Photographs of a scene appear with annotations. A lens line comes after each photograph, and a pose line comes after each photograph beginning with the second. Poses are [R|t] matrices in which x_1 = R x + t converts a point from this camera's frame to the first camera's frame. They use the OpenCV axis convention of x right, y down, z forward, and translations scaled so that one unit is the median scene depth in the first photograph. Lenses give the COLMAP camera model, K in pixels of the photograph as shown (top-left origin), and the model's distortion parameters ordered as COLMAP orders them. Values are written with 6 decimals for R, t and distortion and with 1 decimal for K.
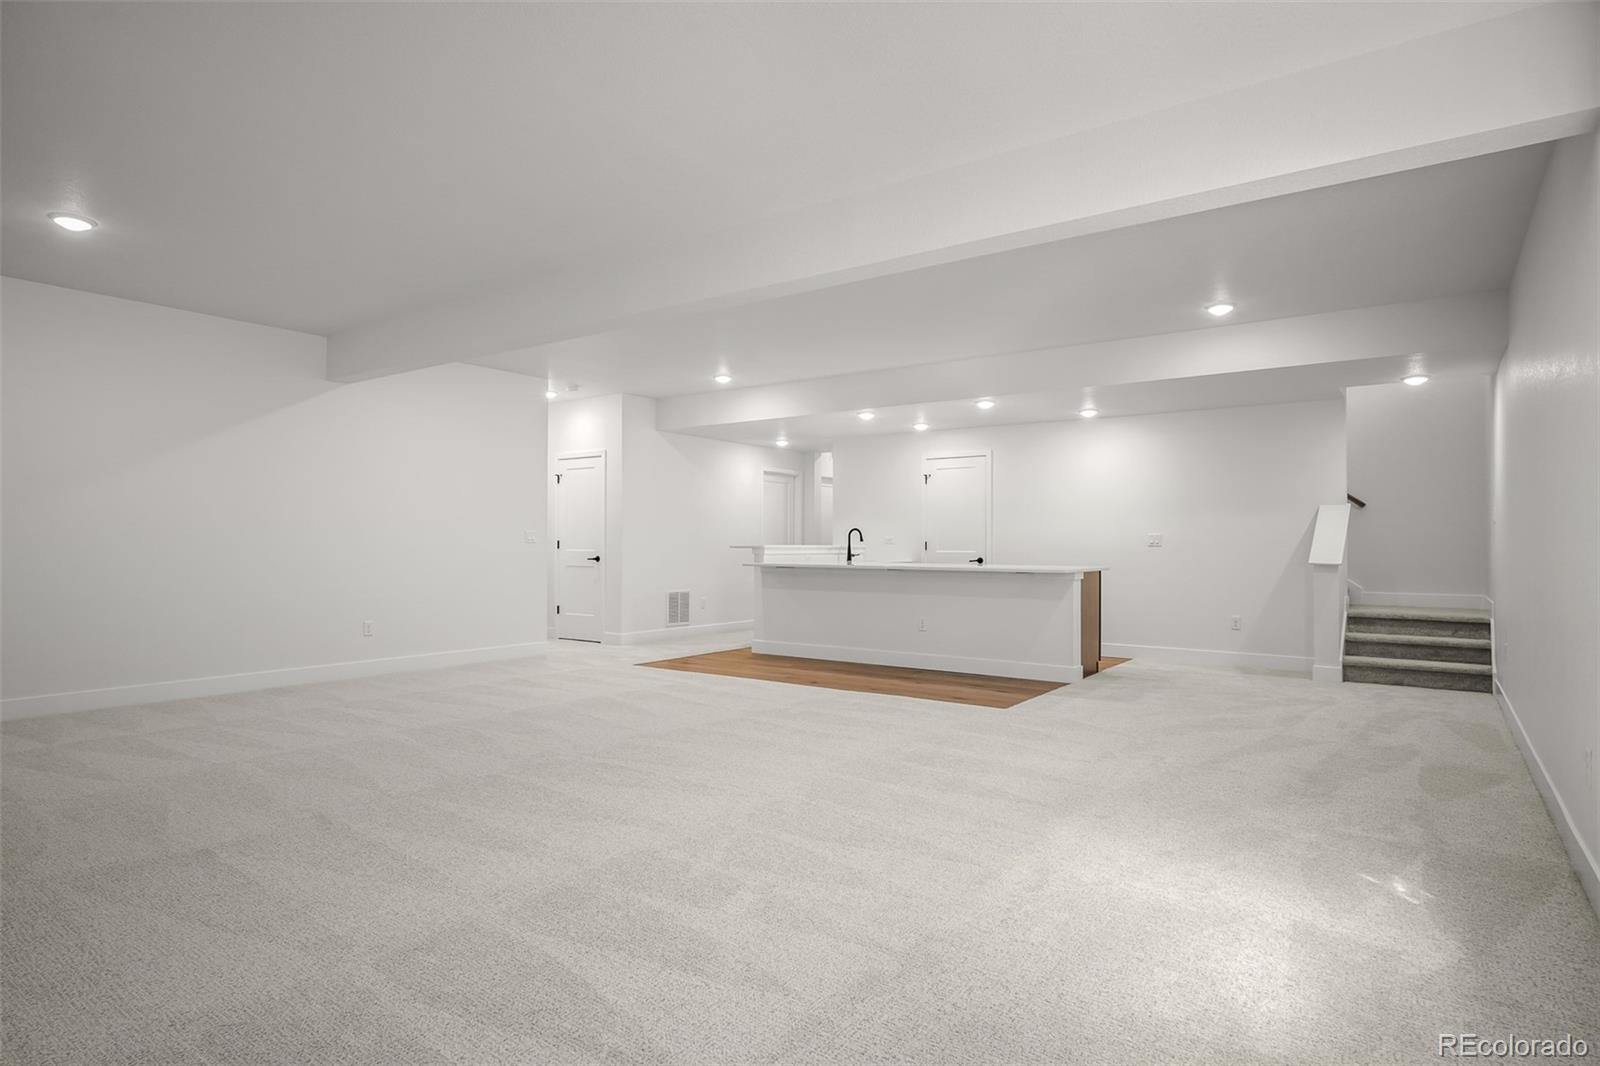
lens RADIAL K [[887.9, 0, 800.0], [0, 887.9, 533.0], [0, 0, 1]] dist [0.003357, 0.000169]
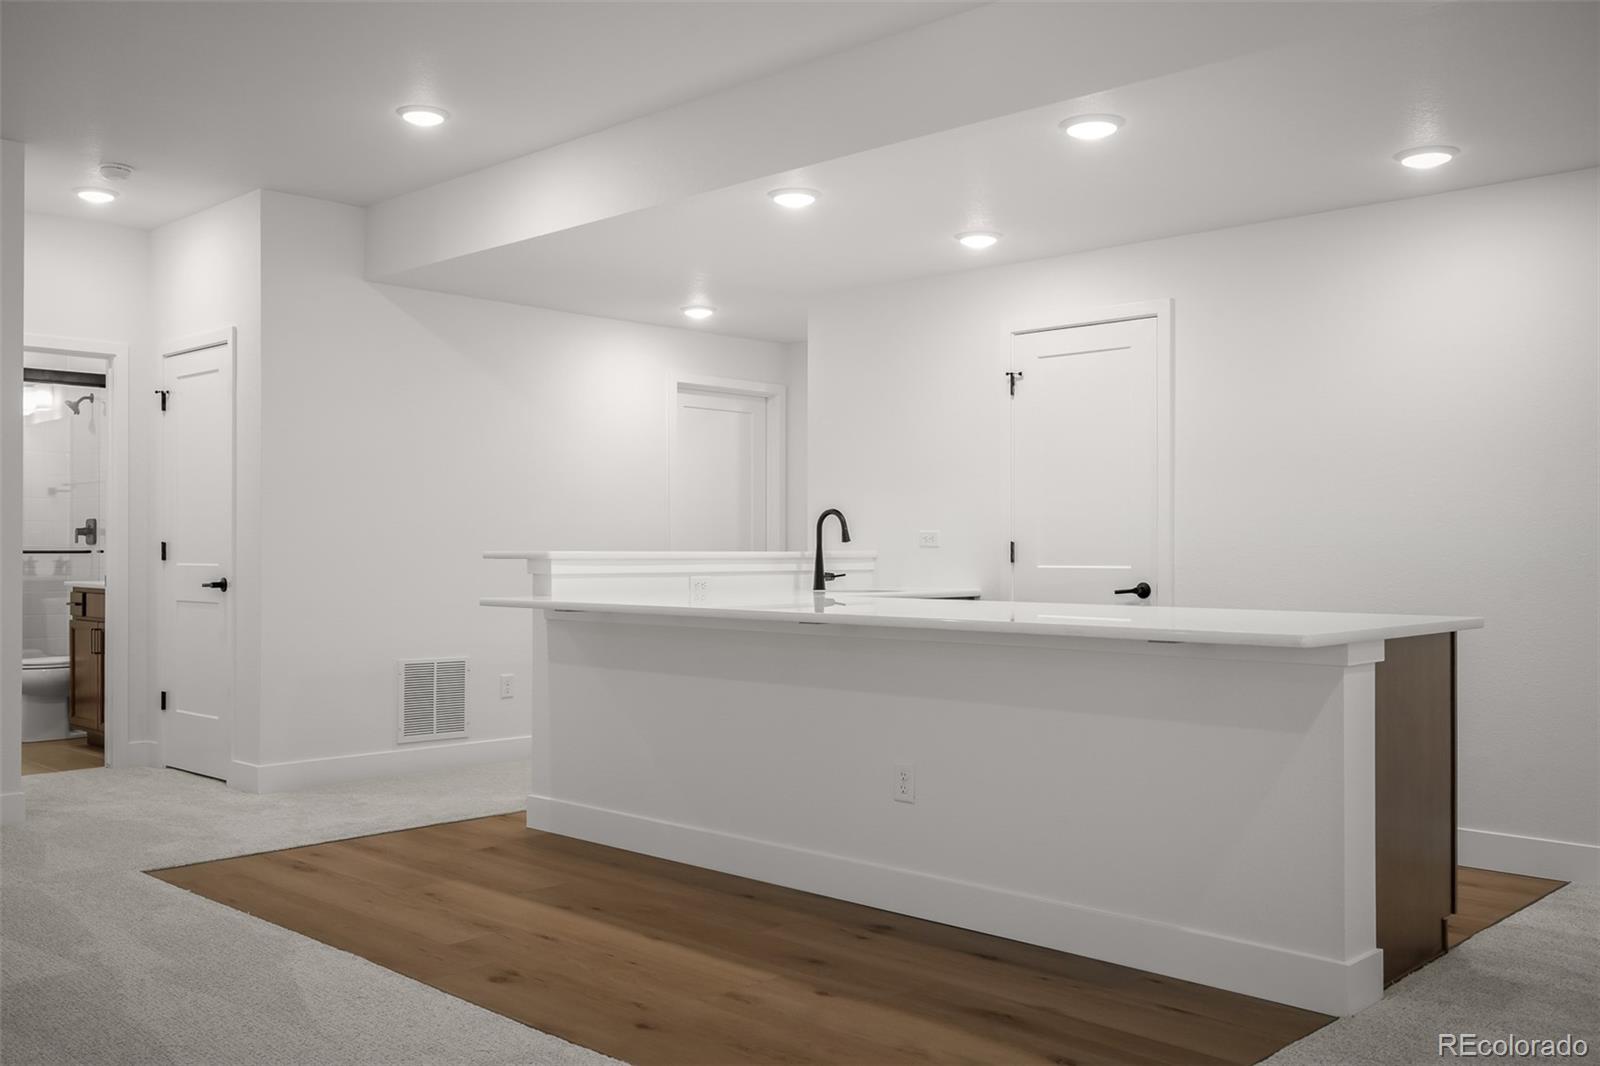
lens RADIAL K [[1419.3, 0, 800.0], [0, 1419.3, 533.0], [0, 0, 1]] dist [-0.003440, 0.002594]
pose [[0.989084, -0.004613, -0.147279, 0.144983], [0.004771, 0.999988, 0.000720, 0.005127], [0.147274, -0.001415, 0.989095, 0.369722]]
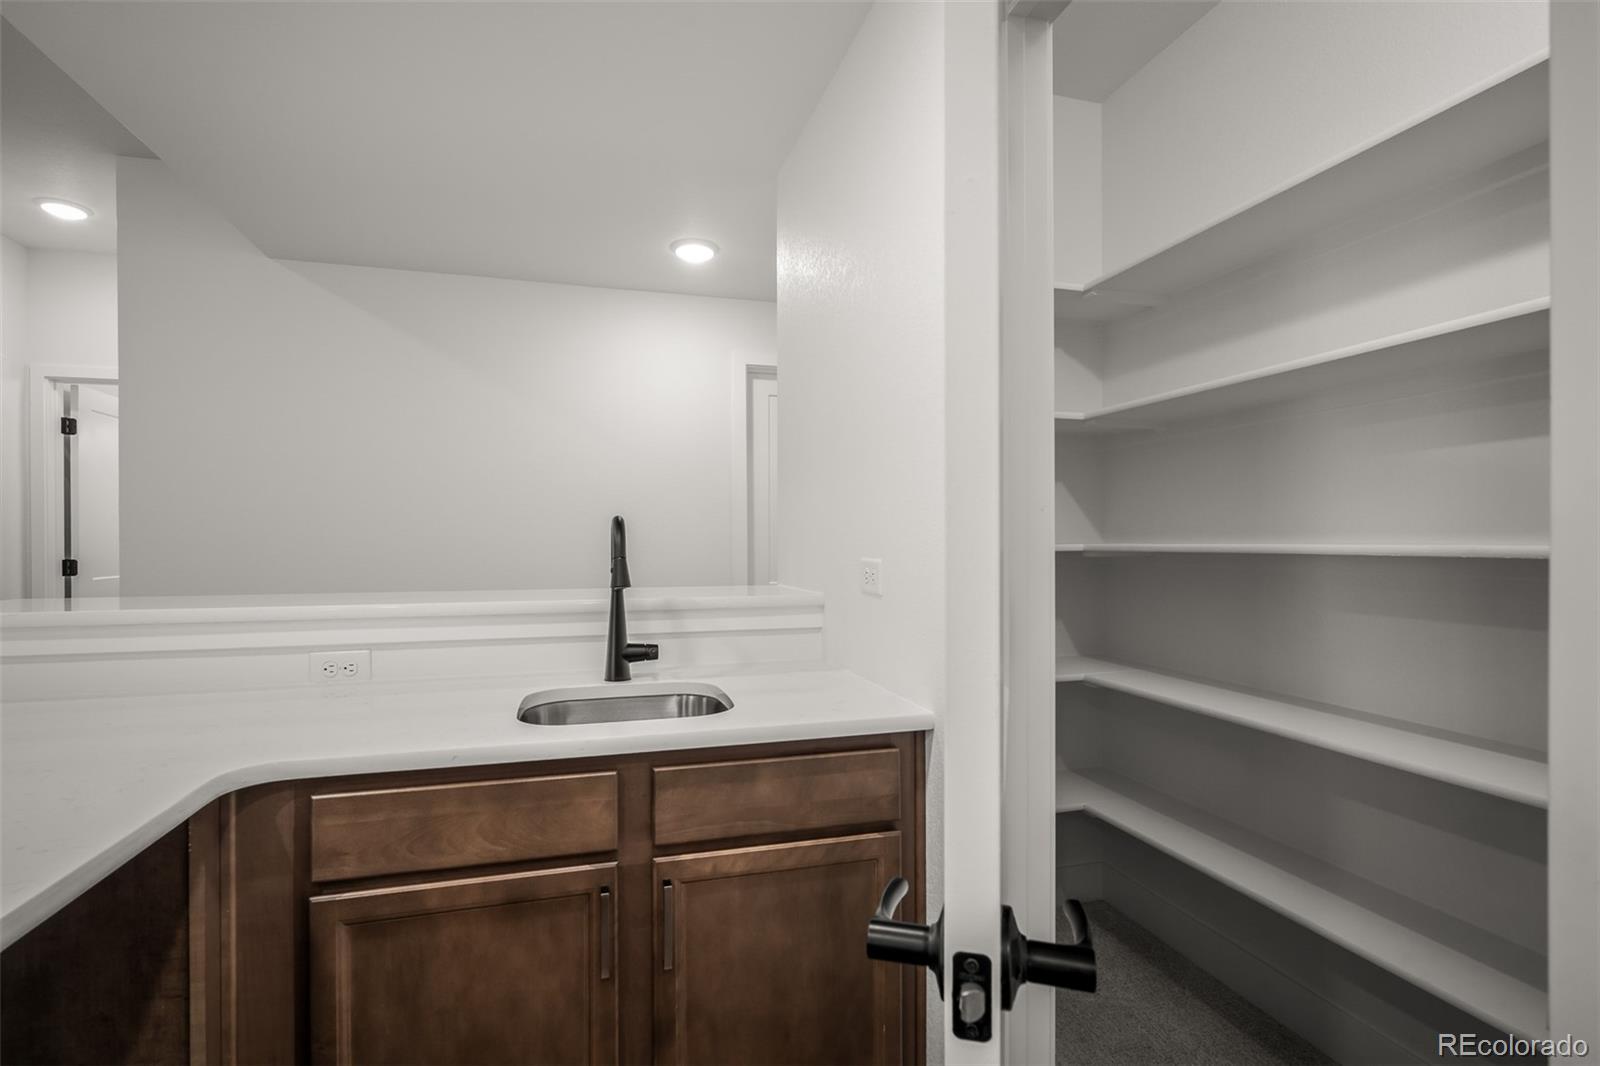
lens RADIAL K [[763.3, 0, 793.6], [0, 763.3, 515.6], [0, 0, 1]] dist [-0.001961, 0.000093]
pose [[0.780108, -0.026403, -0.625088, 0.198918], [0.015335, 0.999616, -0.023084, -0.000997], [0.625457, 0.008422, 0.780213, 0.910354]]
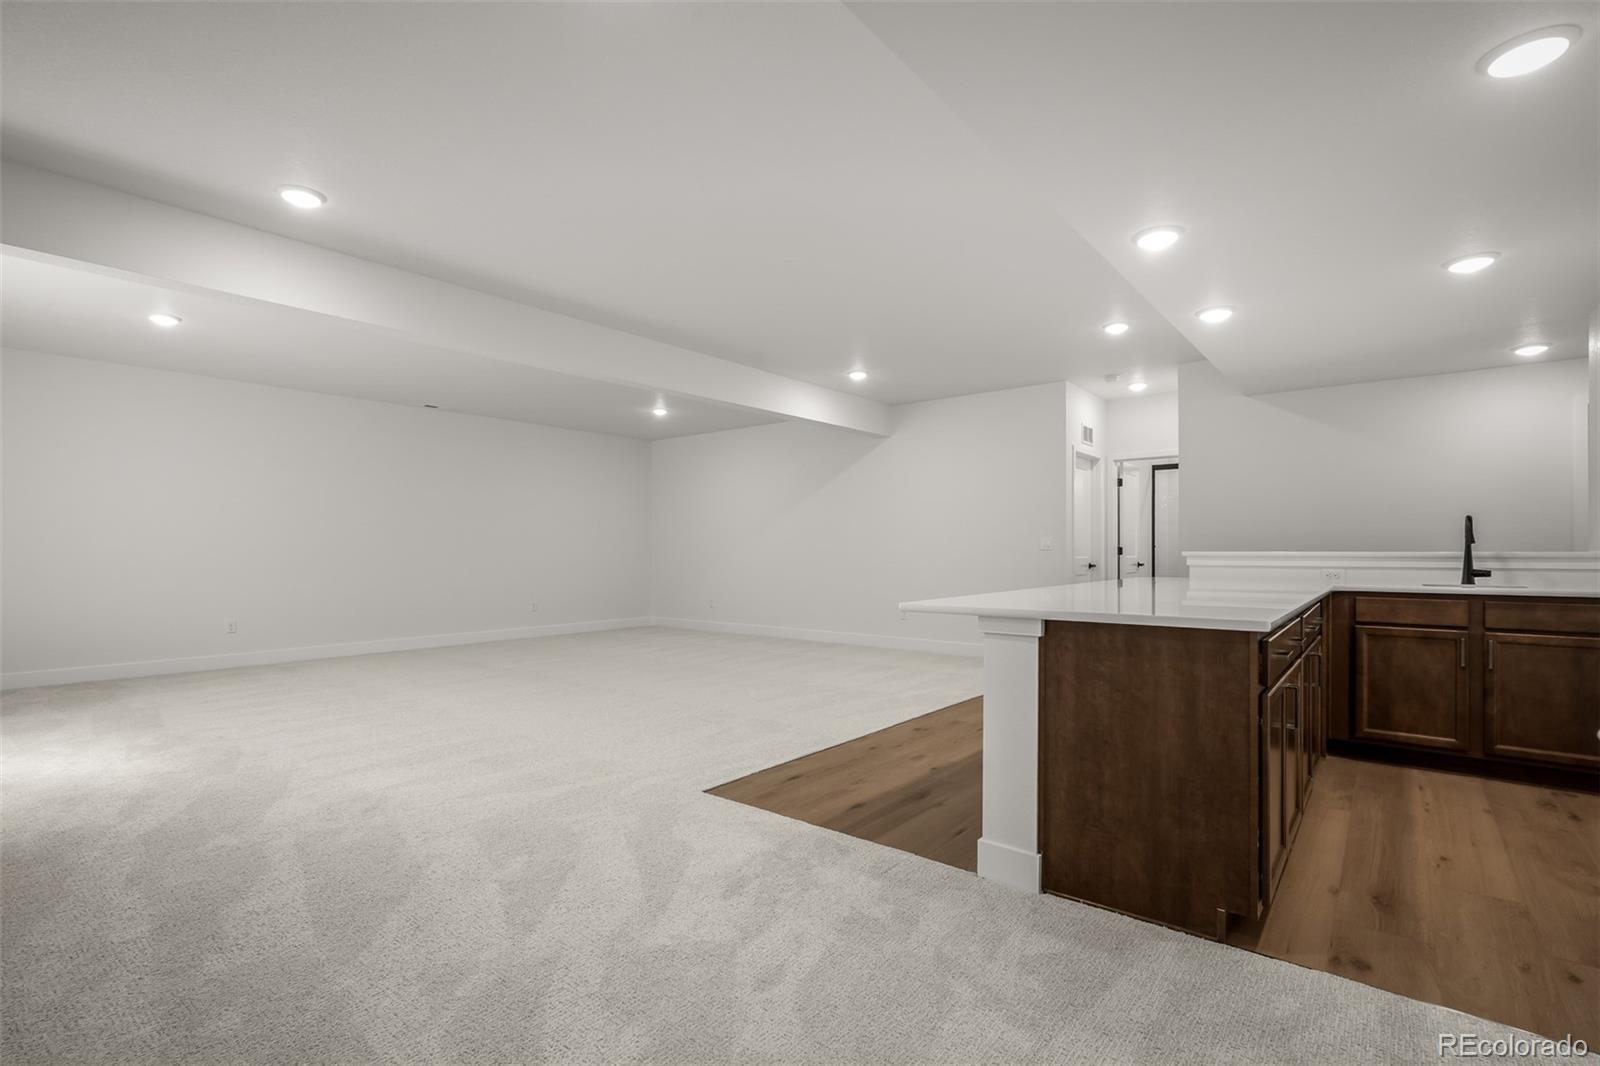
lens RADIAL K [[741.4, 0, 799.7], [0, 741.4, 557.9], [0, 0, 1]] dist [0.000503, 0.000291]
pose [[-0.057633, 0.006132, -0.998319, 0.483131], [0.013100, 0.999900, 0.005385, 0.010510], [0.998252, -0.012768, -0.057708, 0.680783]]
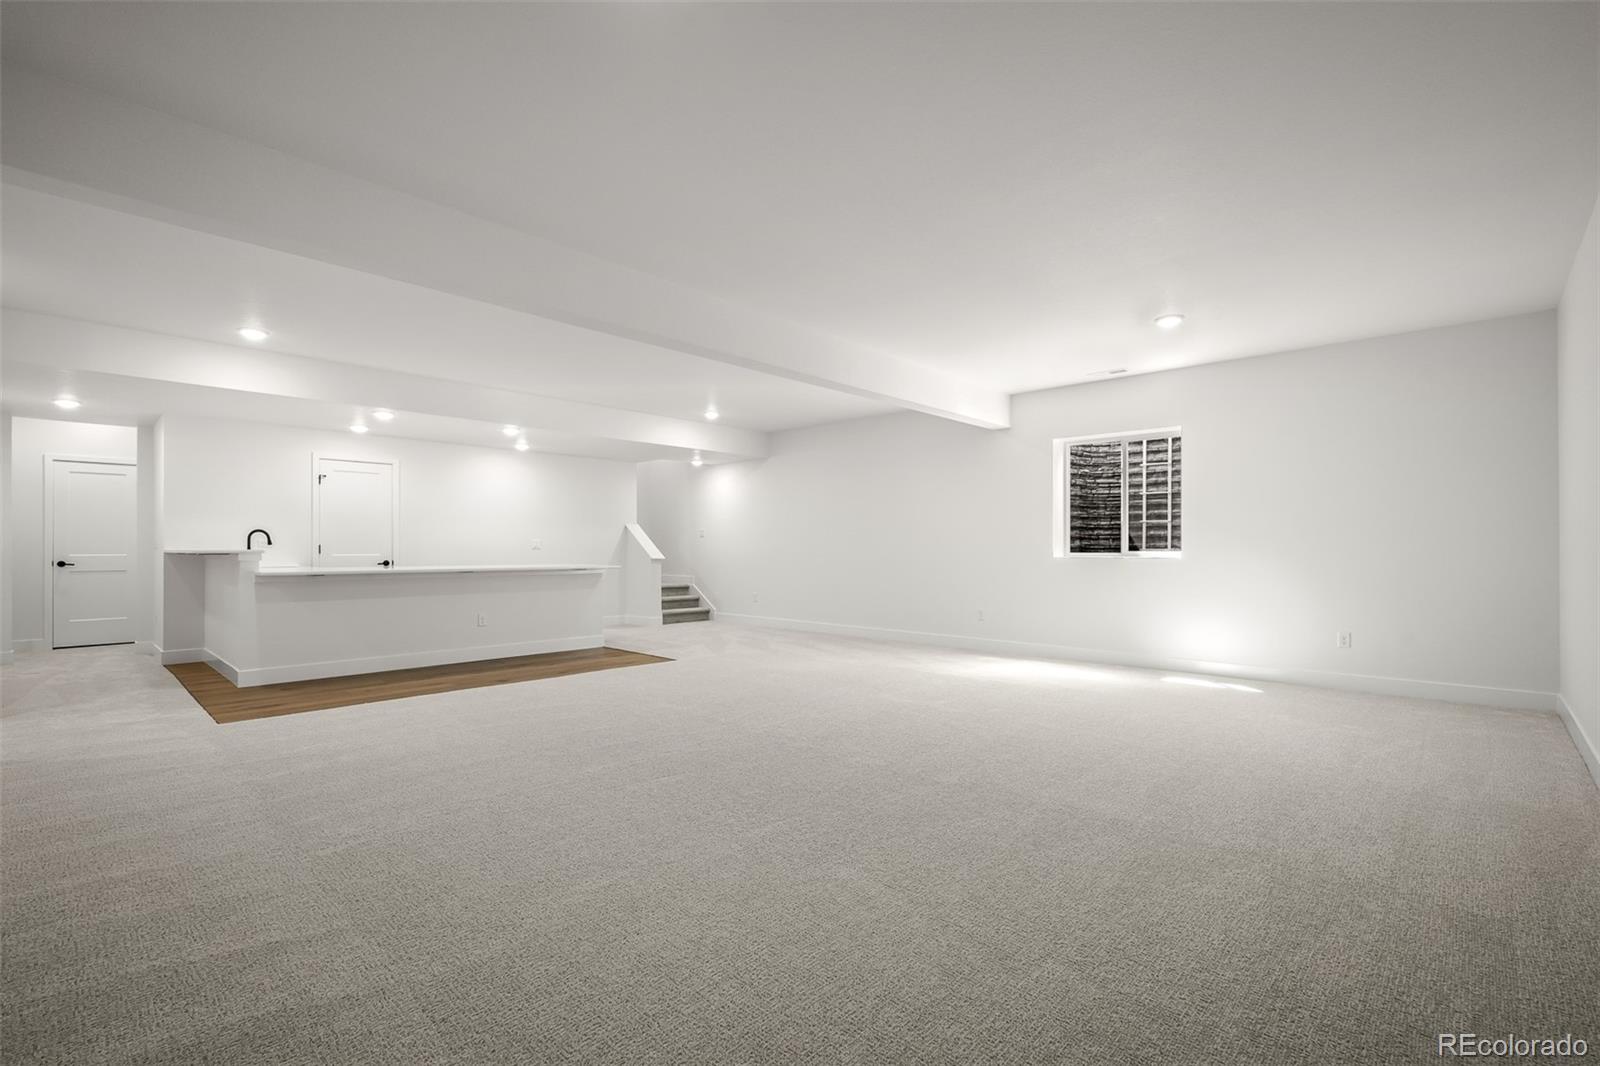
lens RADIAL K [[708.1, 0, 798.2], [0, 708.1, 529.6], [0, 0, 1]] dist [-0.000747, 0.000138]
pose [[0.131176, 0.024593, 0.991054, -0.558513], [-0.011946, 0.999659, -0.023226, 0.004829], [-0.991287, -0.008793, 0.131425, 0.399828]]
